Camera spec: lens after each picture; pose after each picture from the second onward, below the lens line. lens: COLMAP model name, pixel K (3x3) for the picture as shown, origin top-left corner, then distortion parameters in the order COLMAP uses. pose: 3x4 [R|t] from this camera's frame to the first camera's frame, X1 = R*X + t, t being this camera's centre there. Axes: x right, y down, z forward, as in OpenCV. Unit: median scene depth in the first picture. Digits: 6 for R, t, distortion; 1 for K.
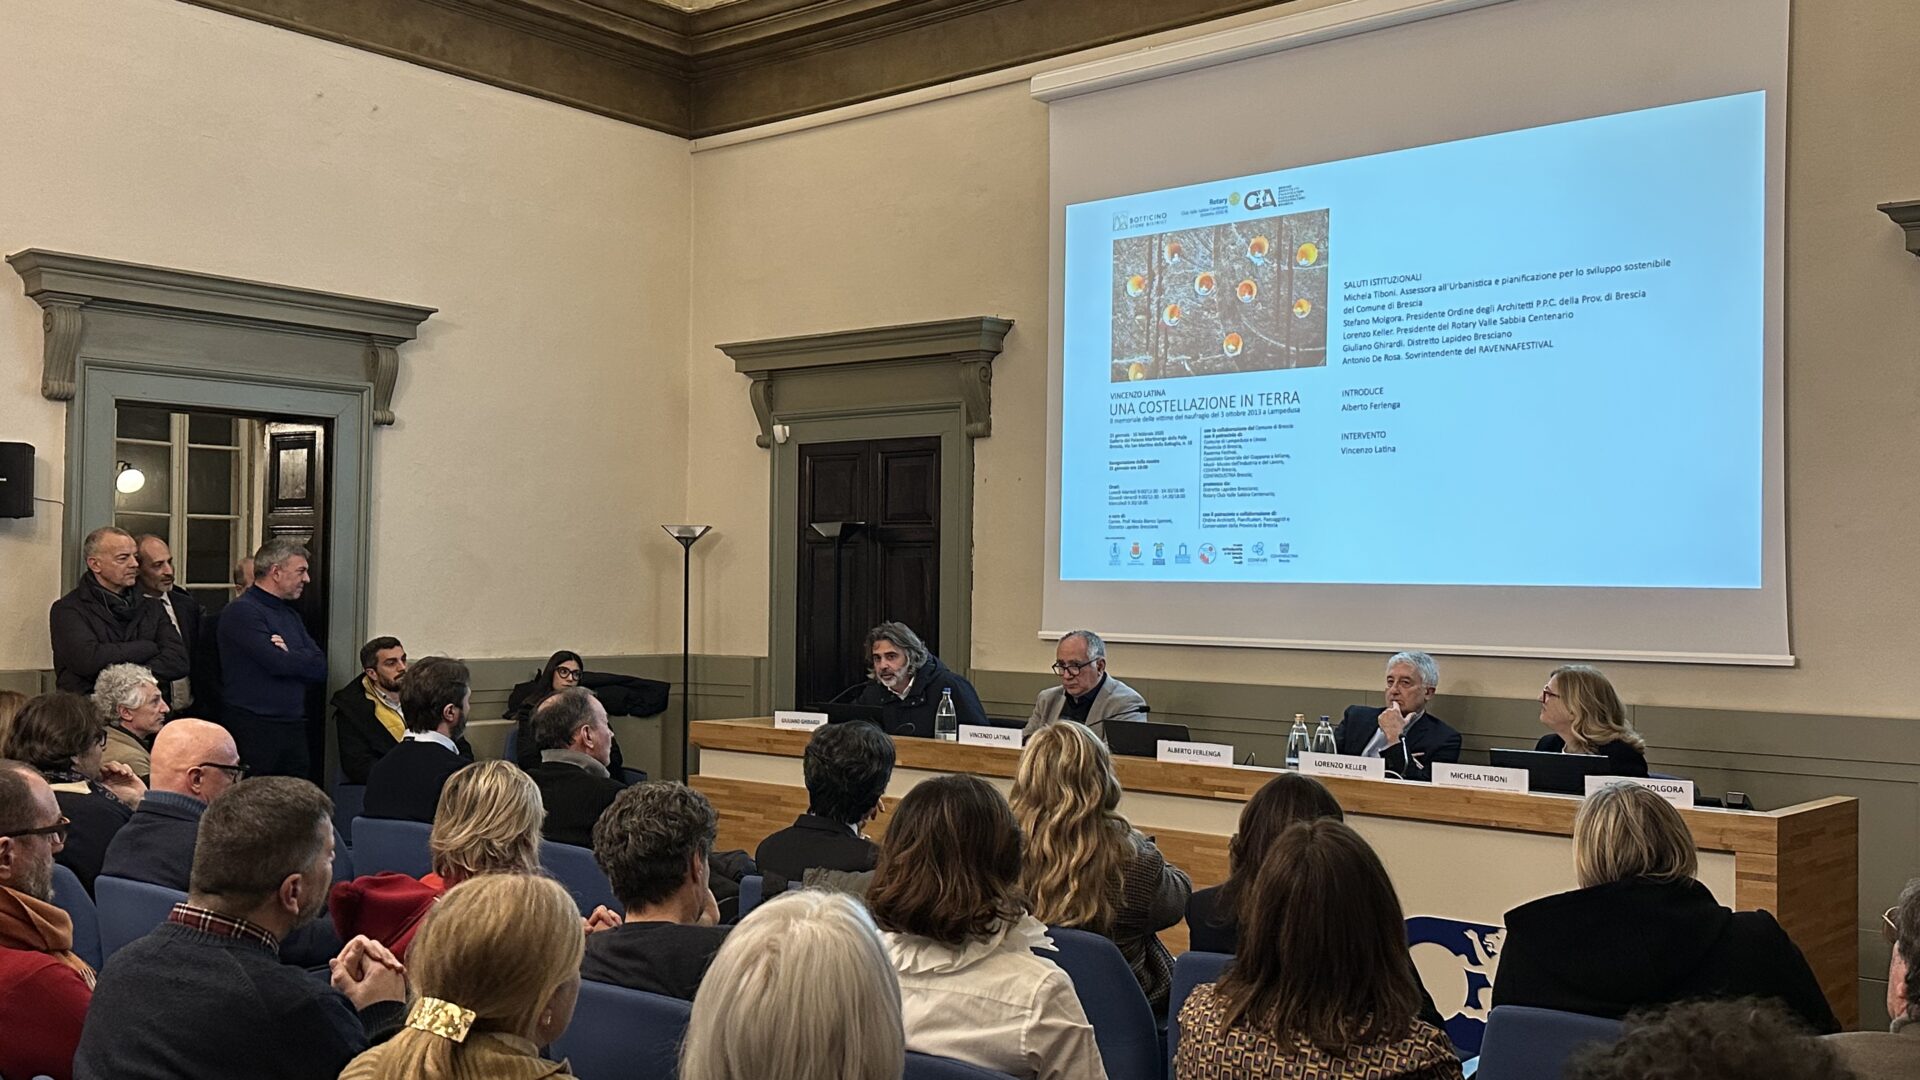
lens RADIAL K [[1874.0, 0, 960.0], [0, 1874.0, 540.0], [0, 0, 1]] dist [0.204490, -0.420922]
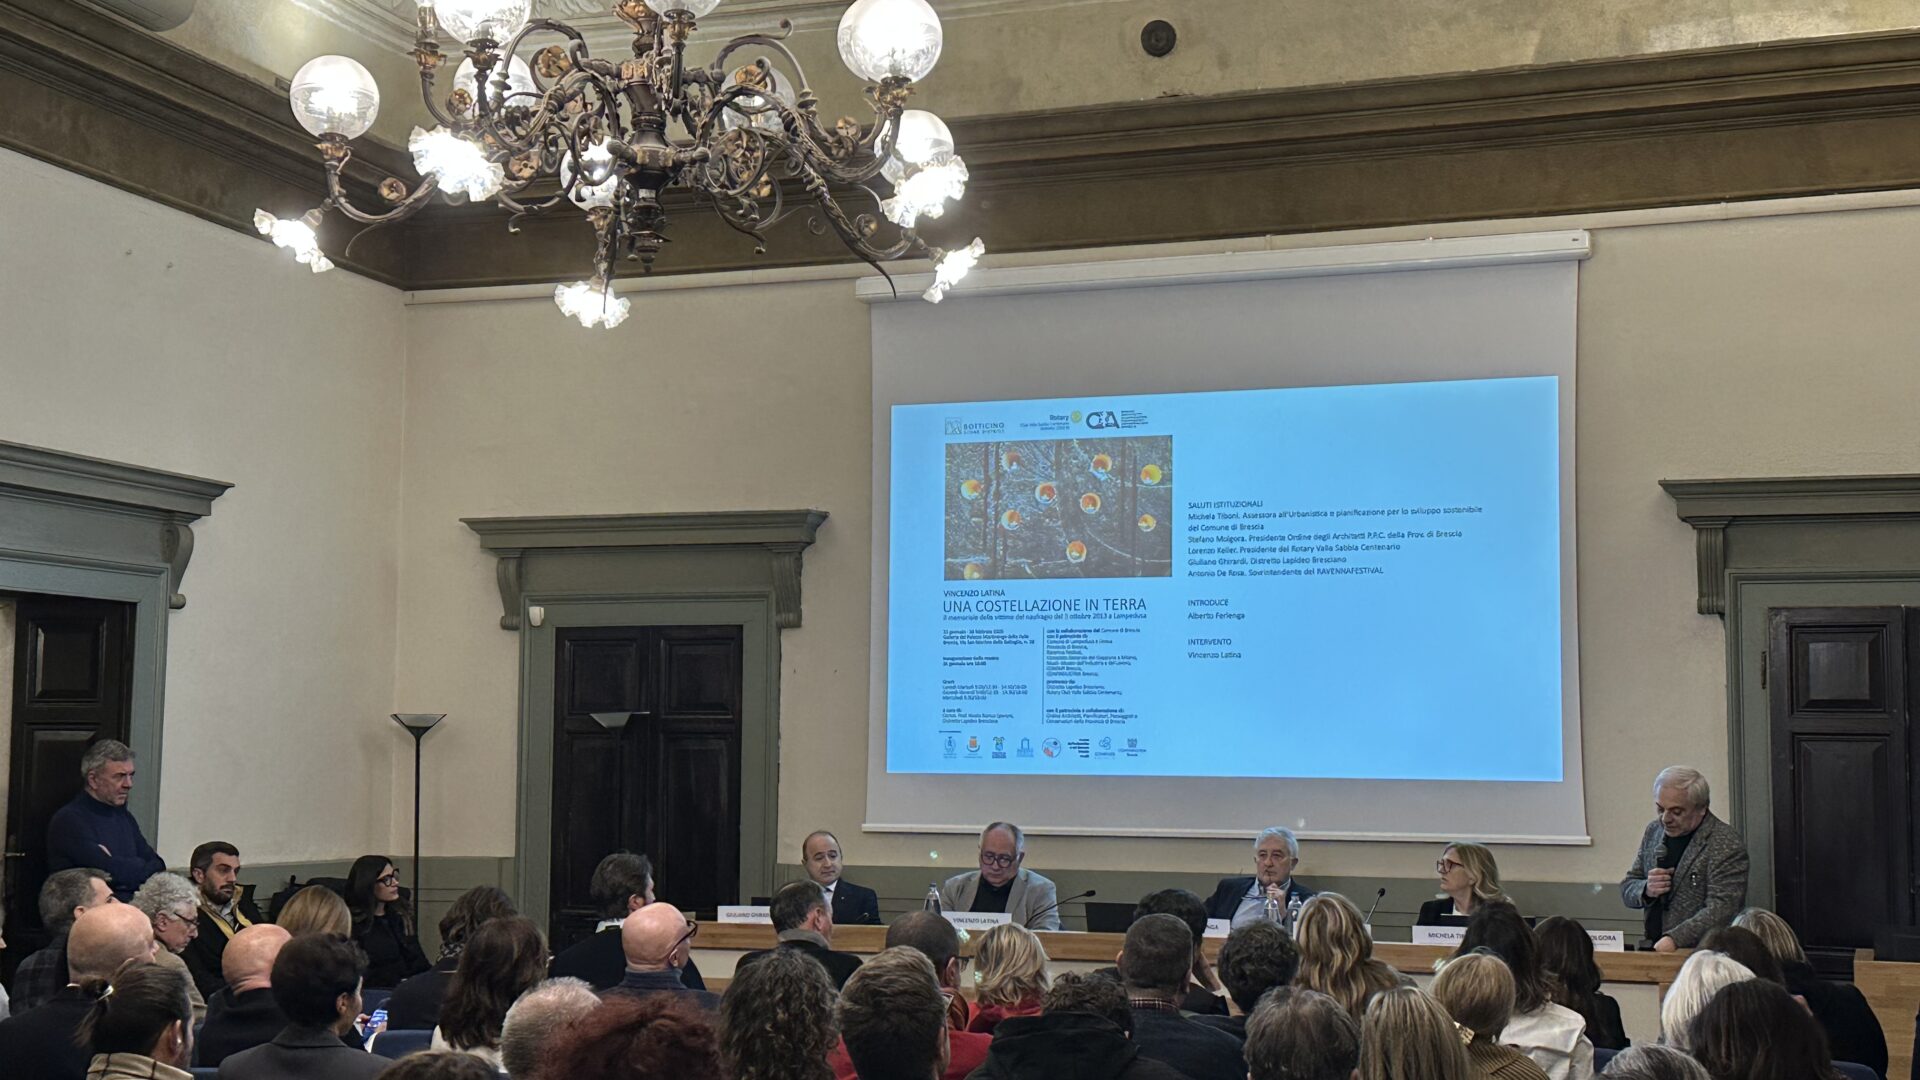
lens RADIAL K [[2607.5, 0, 960.0], [0, 2607.5, 540.0], [0, 0, 1]] dist [0.137597, 0.020325]
pose [[0.929641, 0.025825, 0.367561, -0.457812], [-0.004832, 0.998309, -0.057922, -0.023979], [-0.368436, 0.052070, 0.928194, -0.348063]]
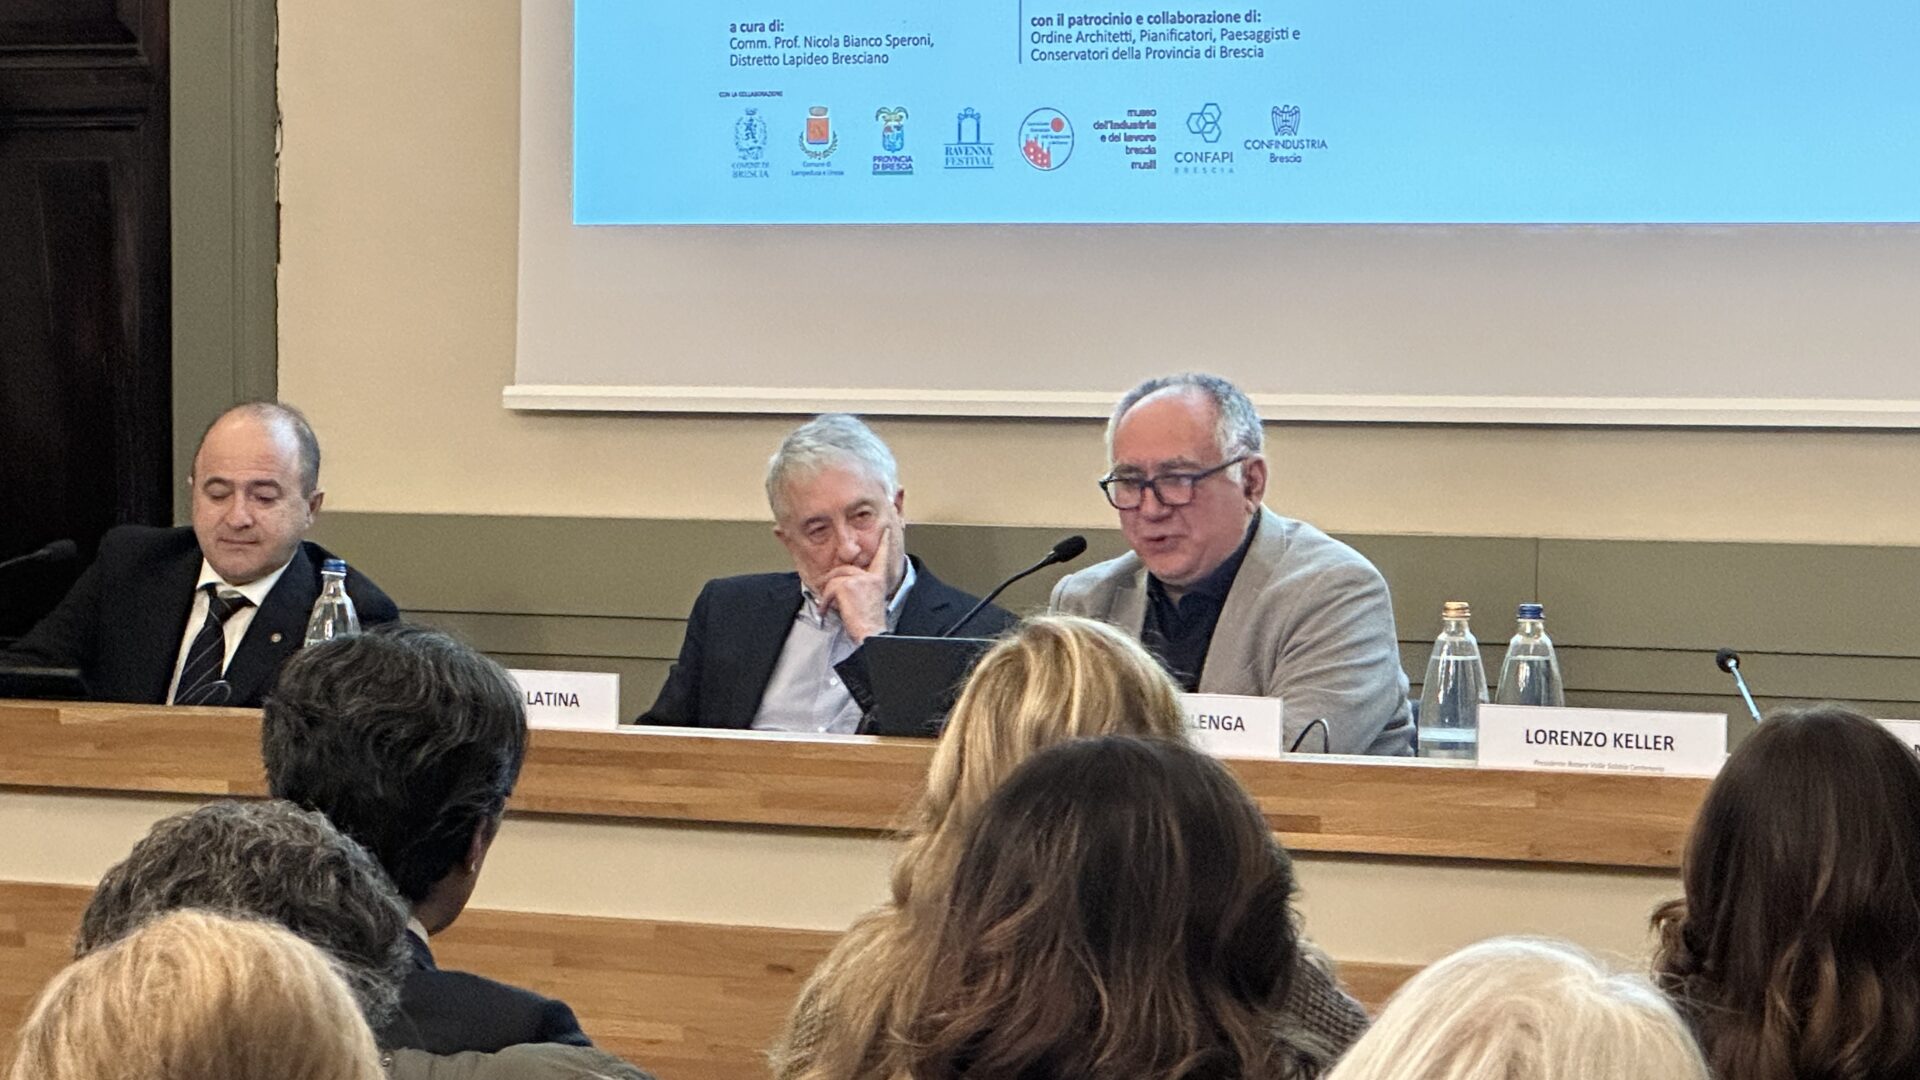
lens RADIAL K [[6830.0, 0, 960.0], [0, 6830.0, 540.0], [0, 0, 1]] dist [-0.432834, 0.077183]
pose [[0.979315, -0.027082, 0.200521, -0.124990], [0.012318, 0.997144, 0.074517, -0.011895], [-0.201966, -0.070506, 0.976851, -0.170716]]
